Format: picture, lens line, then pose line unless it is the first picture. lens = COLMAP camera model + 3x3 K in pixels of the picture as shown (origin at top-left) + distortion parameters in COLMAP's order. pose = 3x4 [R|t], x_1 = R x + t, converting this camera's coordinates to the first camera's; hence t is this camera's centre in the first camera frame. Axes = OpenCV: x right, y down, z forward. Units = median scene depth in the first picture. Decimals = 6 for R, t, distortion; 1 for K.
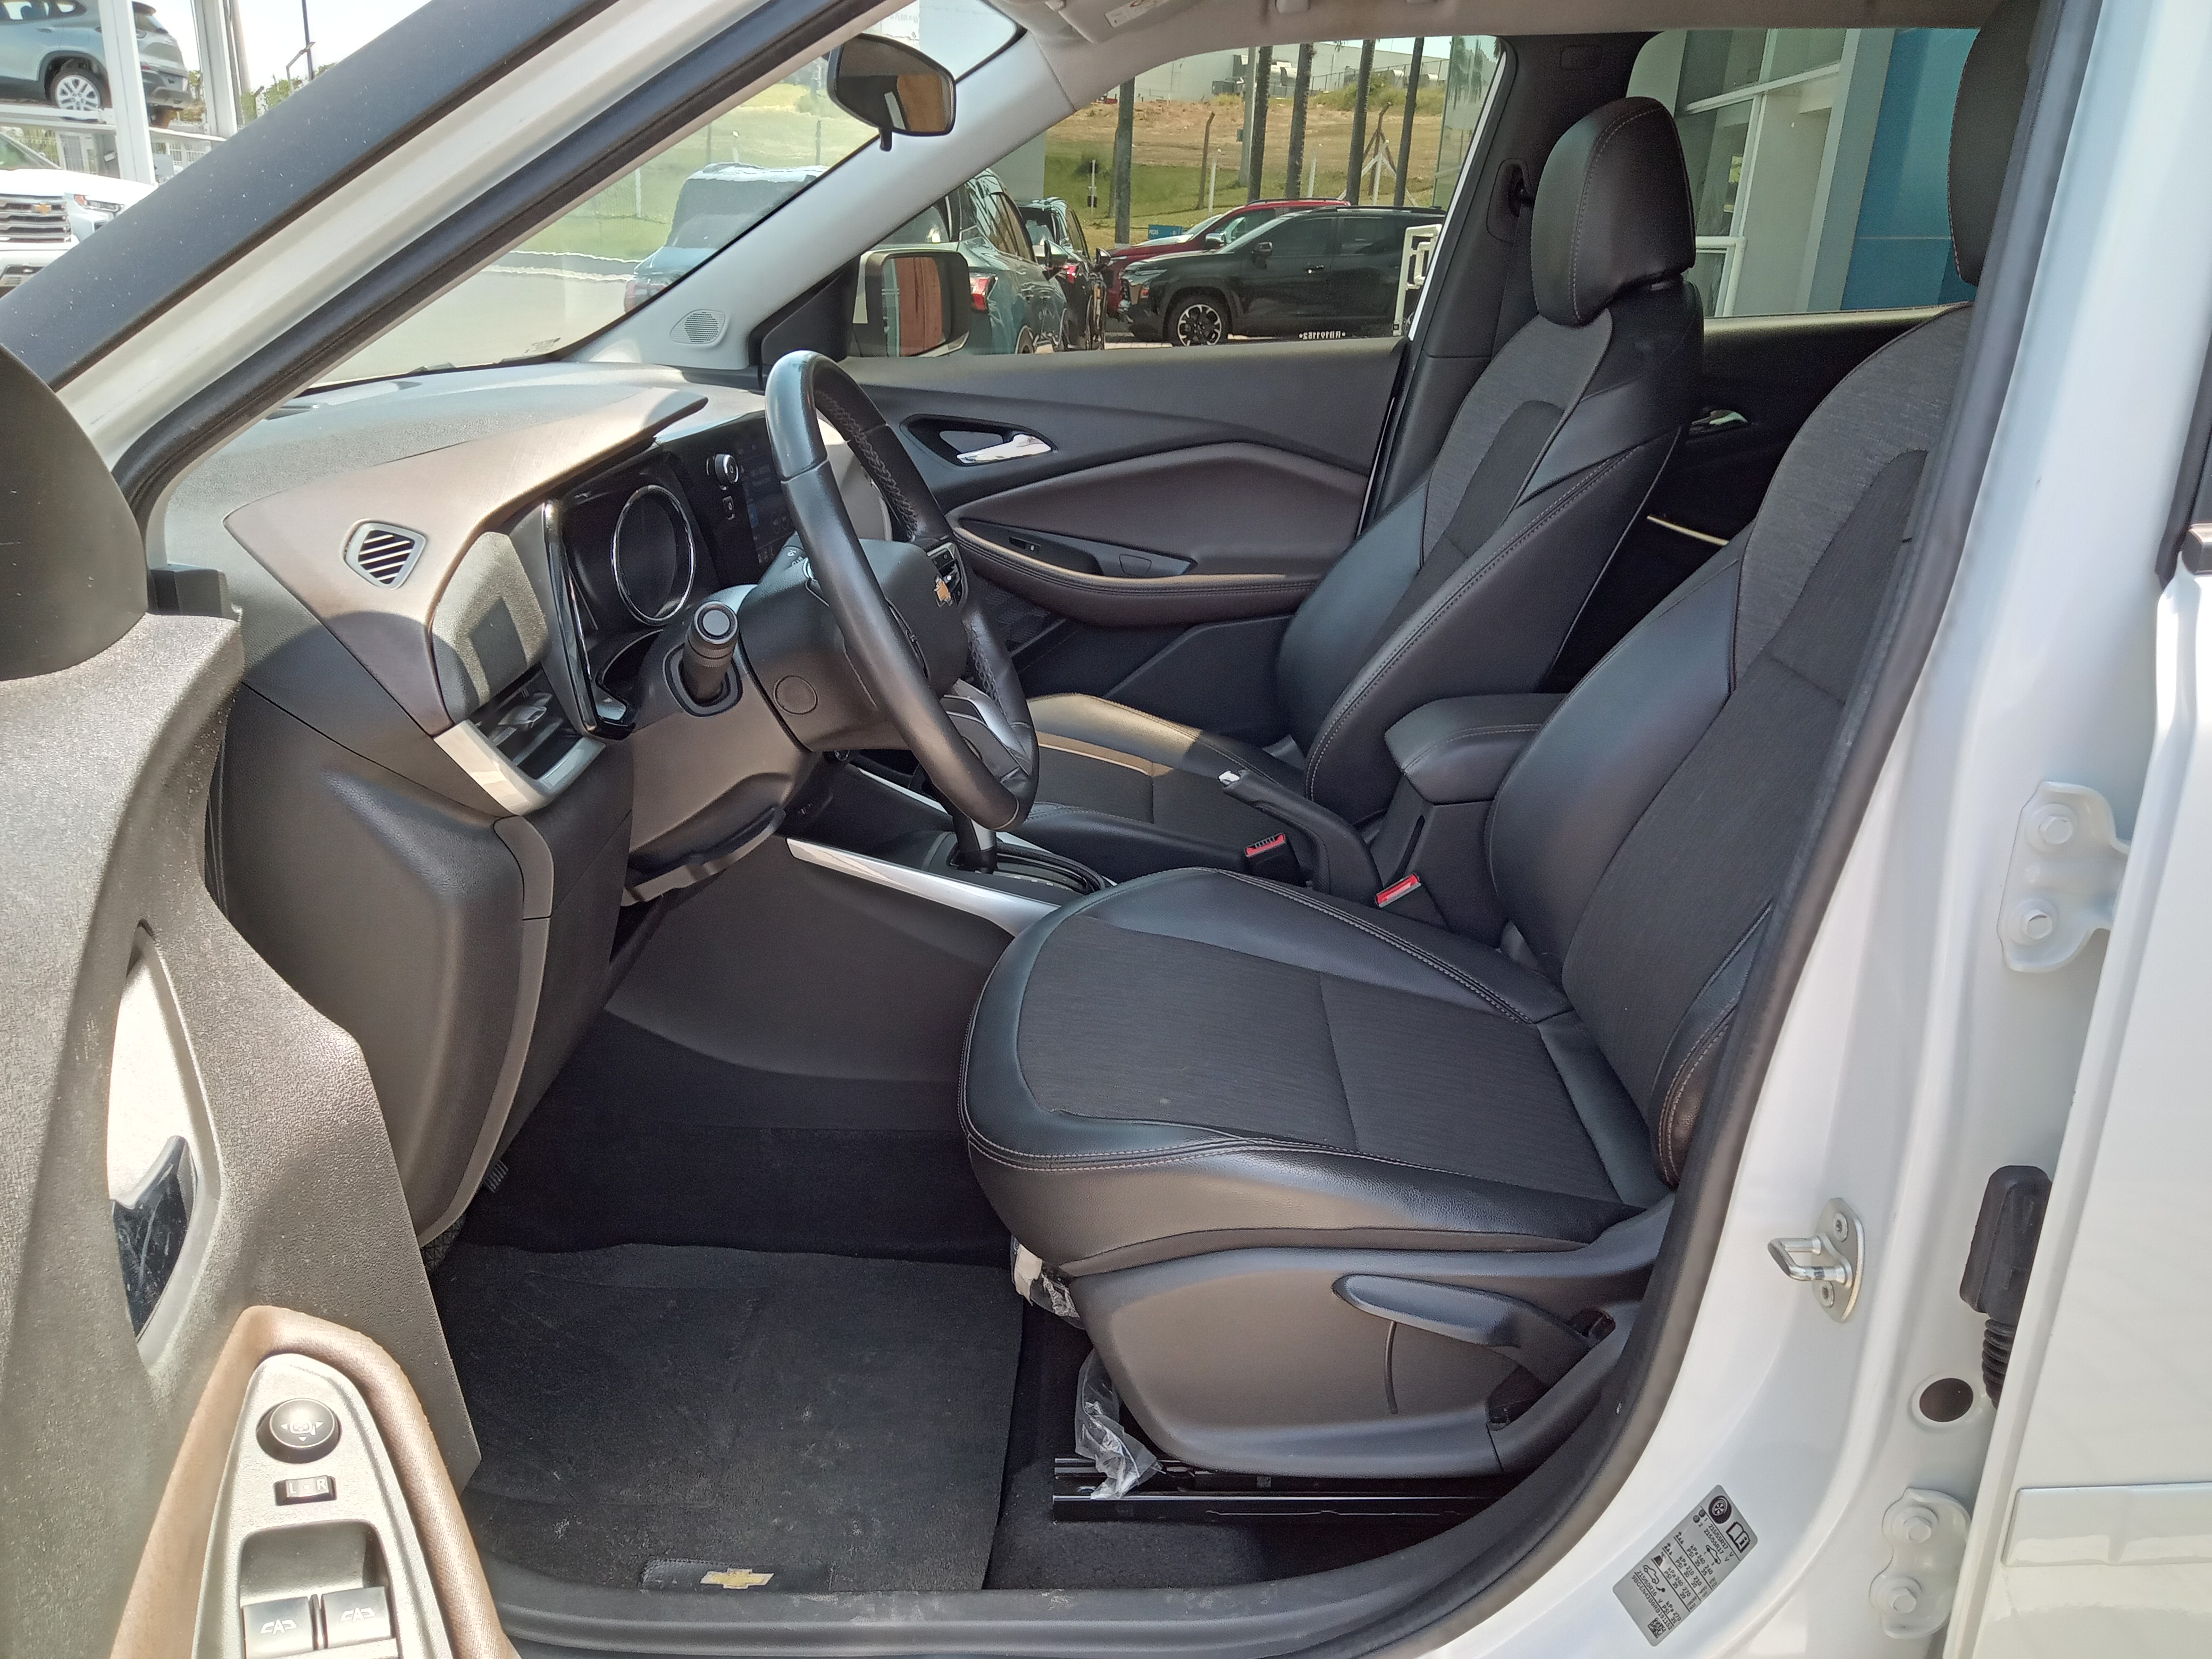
lens RADIAL K [[1609.7, 0, 1106.1], [0, 1609.7, 854.5], [0, 0, 1]] dist [0.080272, -0.125881]
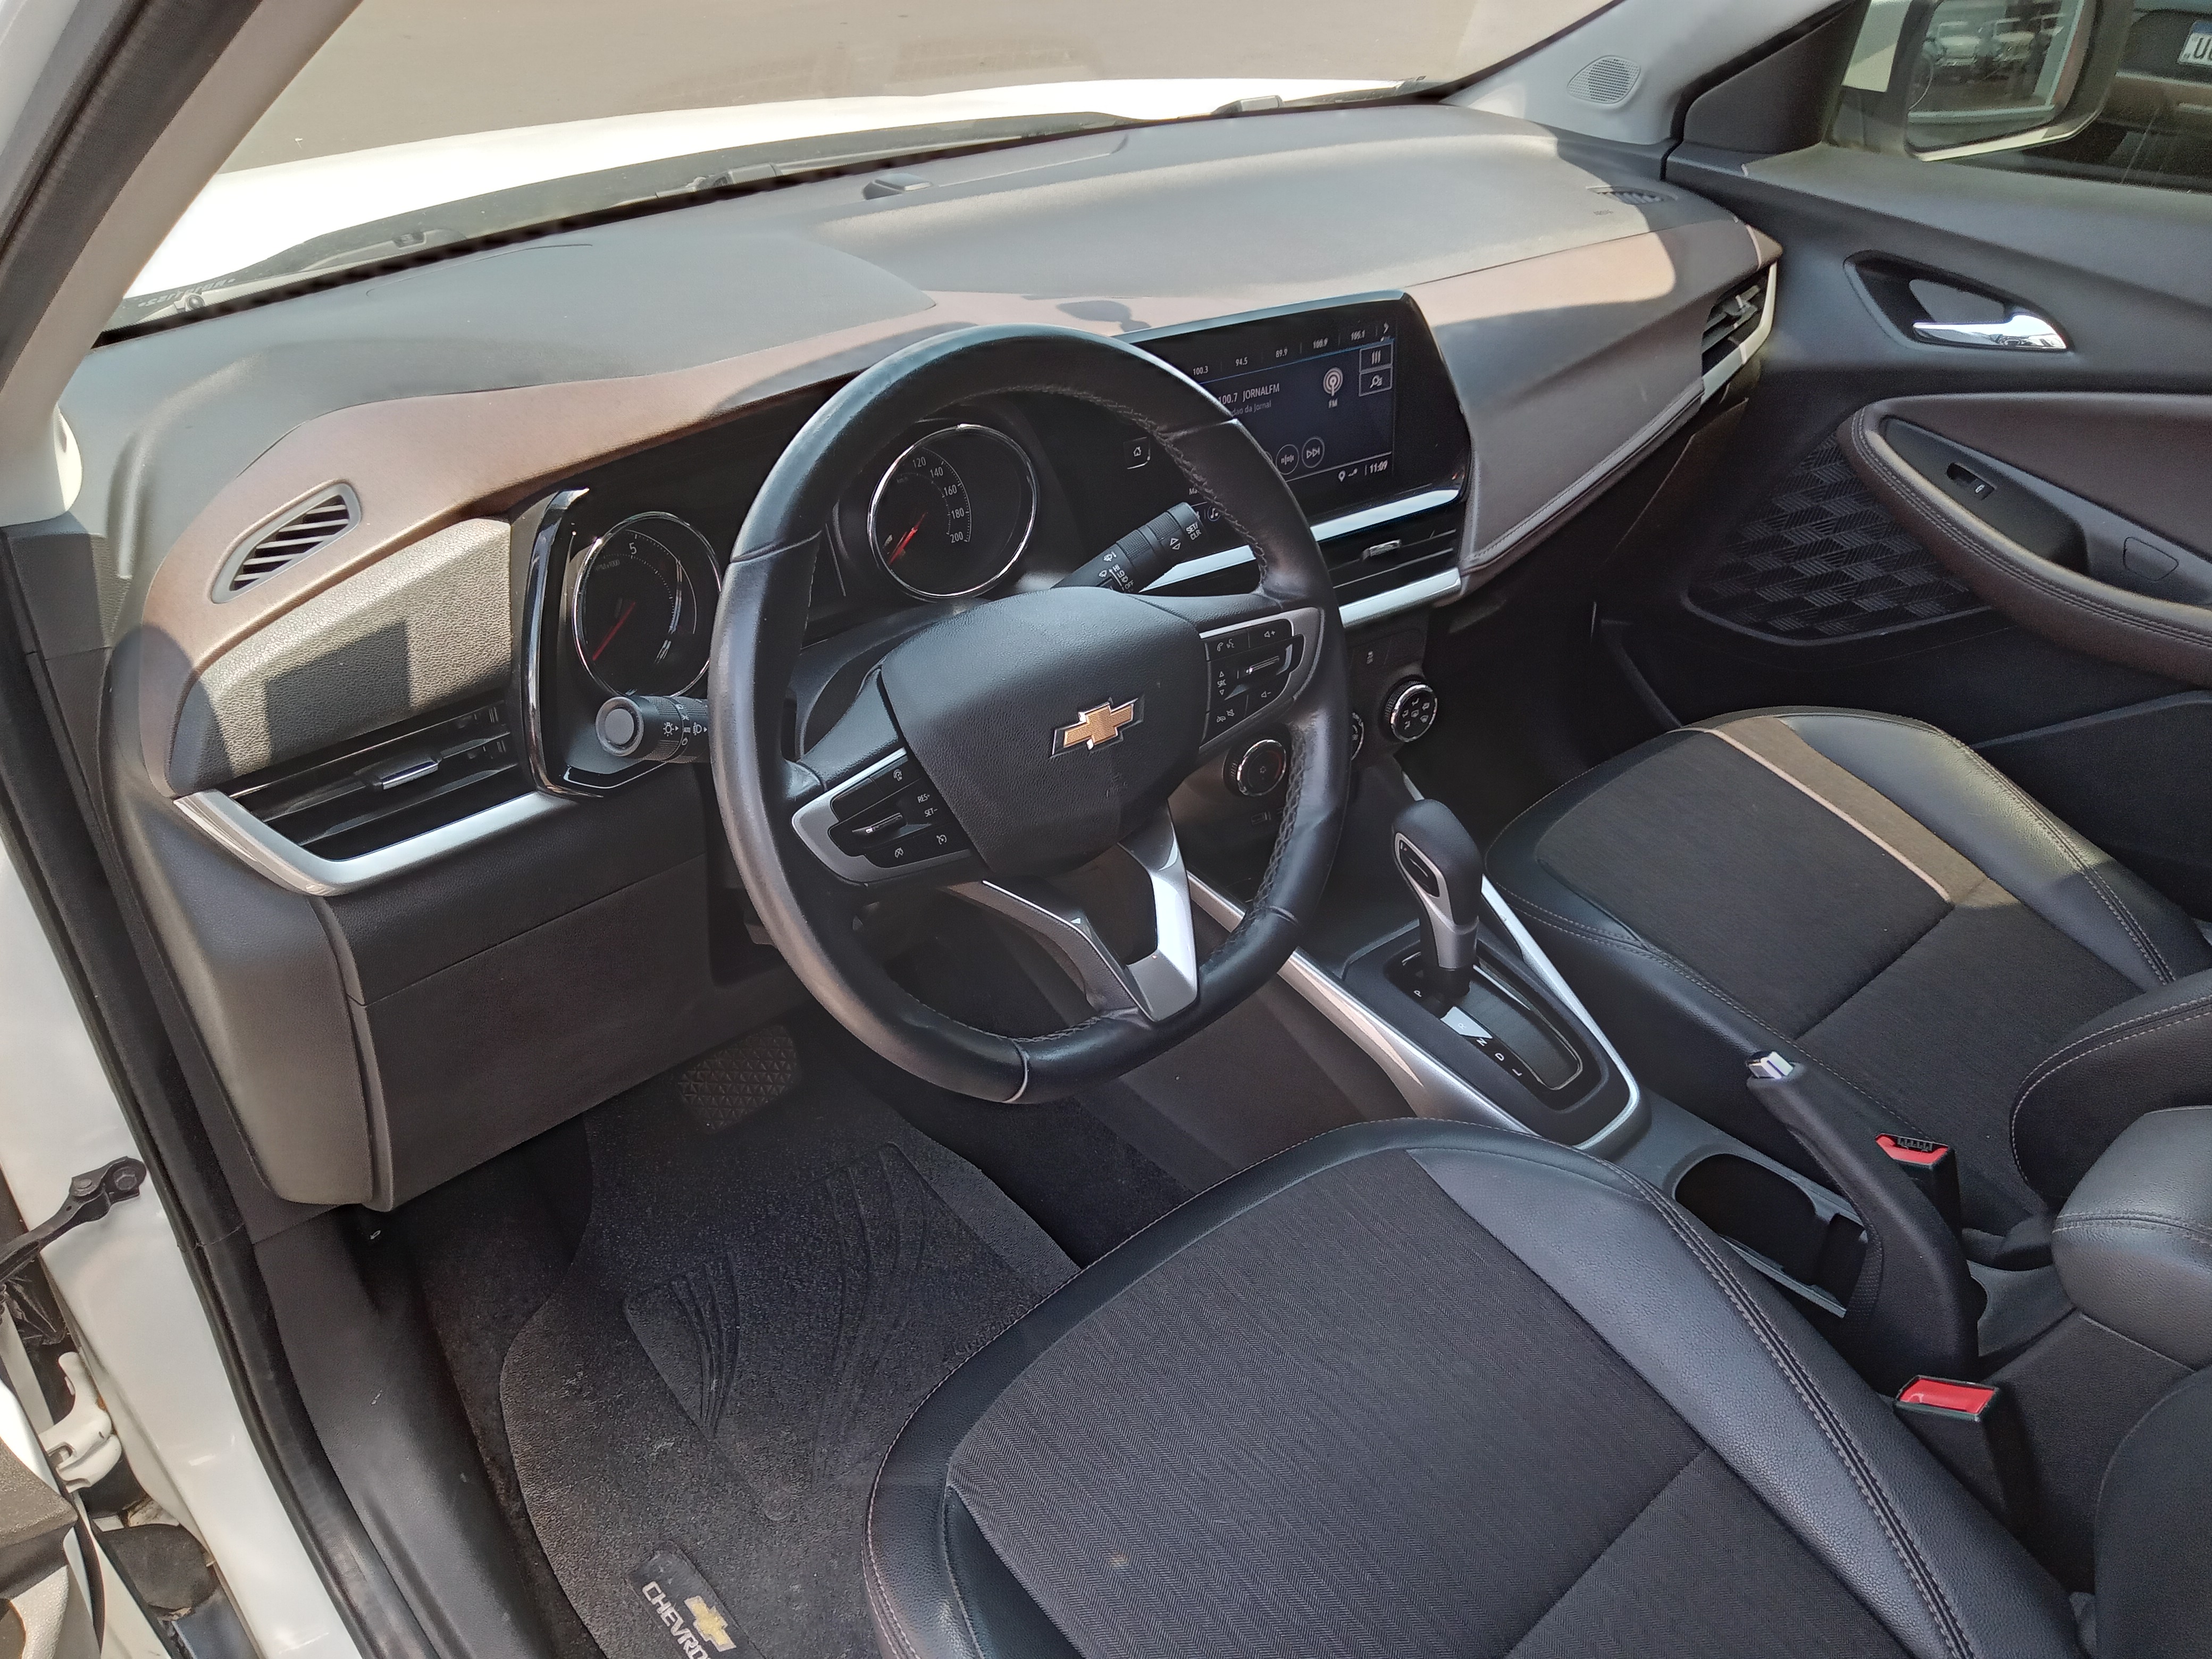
lens RADIAL K [[1609.7, 0, 1106.1], [0, 1609.7, 854.5], [0, 0, 1]] dist [0.080272, -0.125881]
pose [[0.690182, 0.416312, -0.591889, 0.172799], [-0.272470, 0.907249, 0.320405, -0.184159], [0.670379, -0.059865, 0.739600, 0.293636]]
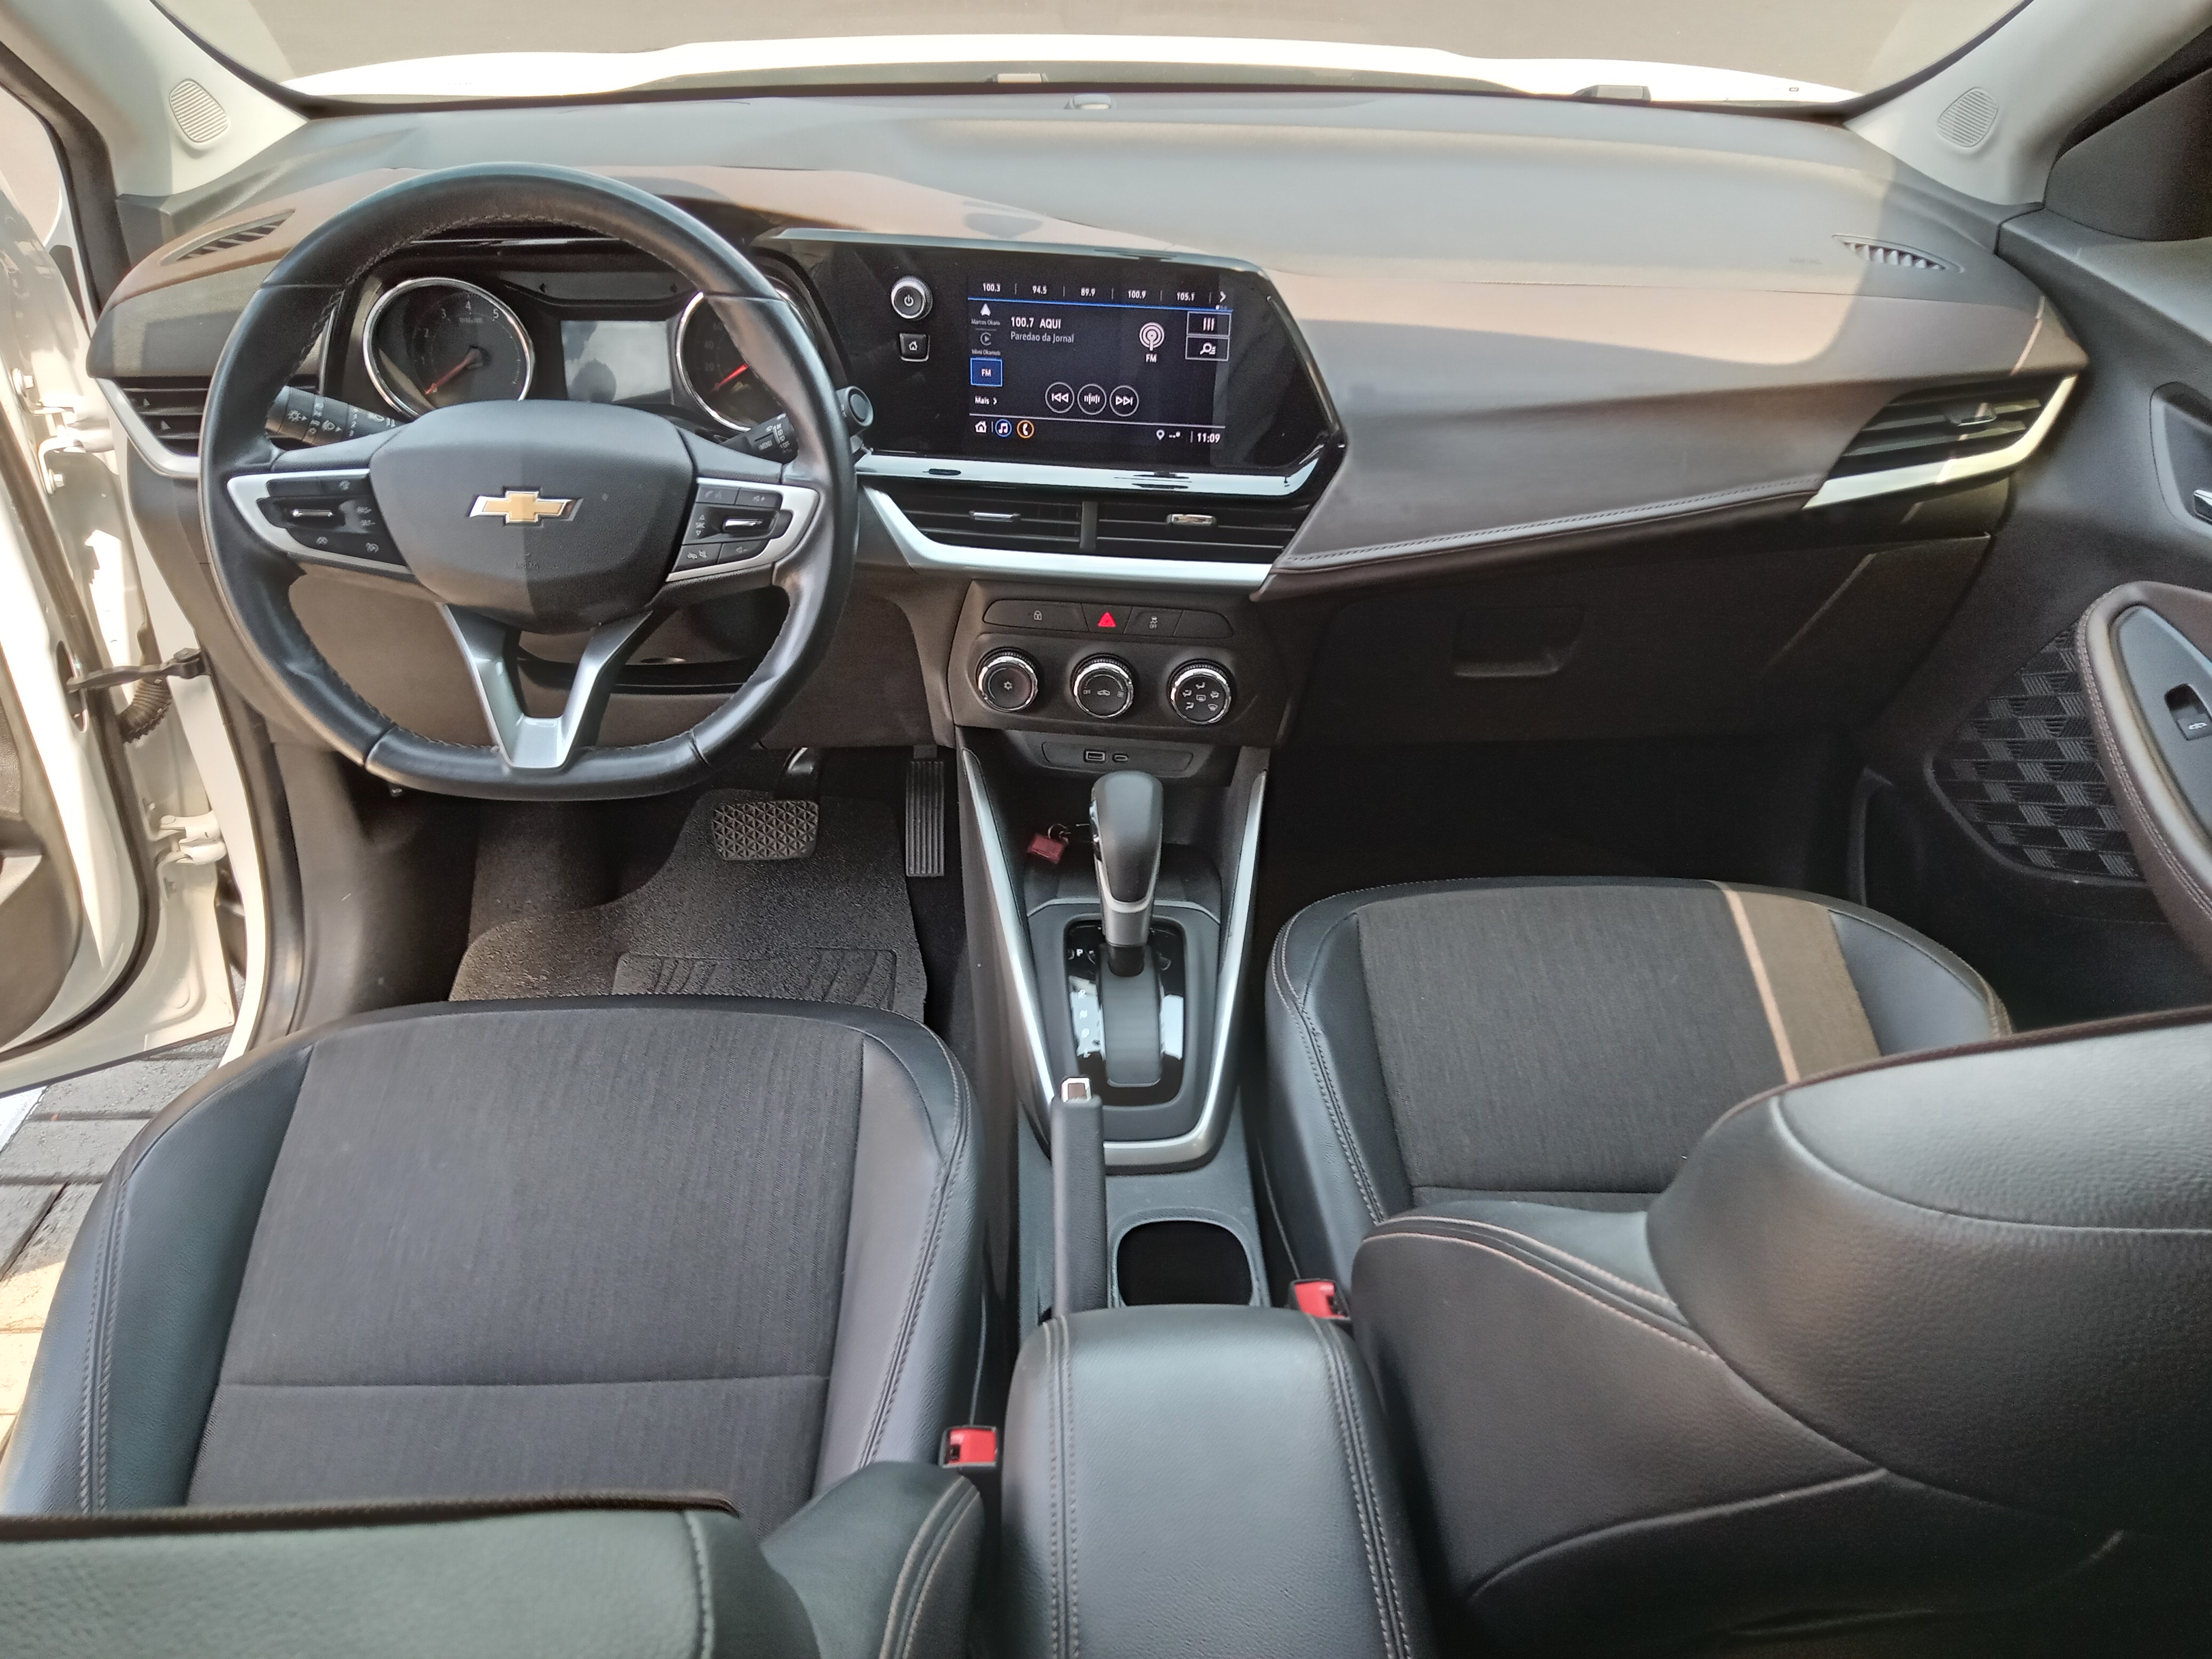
lens RADIAL K [[1609.7, 0, 1106.1], [0, 1609.7, 854.5], [0, 0, 1]] dist [0.080272, -0.125881]
pose [[0.062703, 0.588744, -0.805884, 0.367937], [-0.373678, 0.762588, 0.528039, -0.316135], [0.925437, 0.268031, 0.267818, 0.622649]]
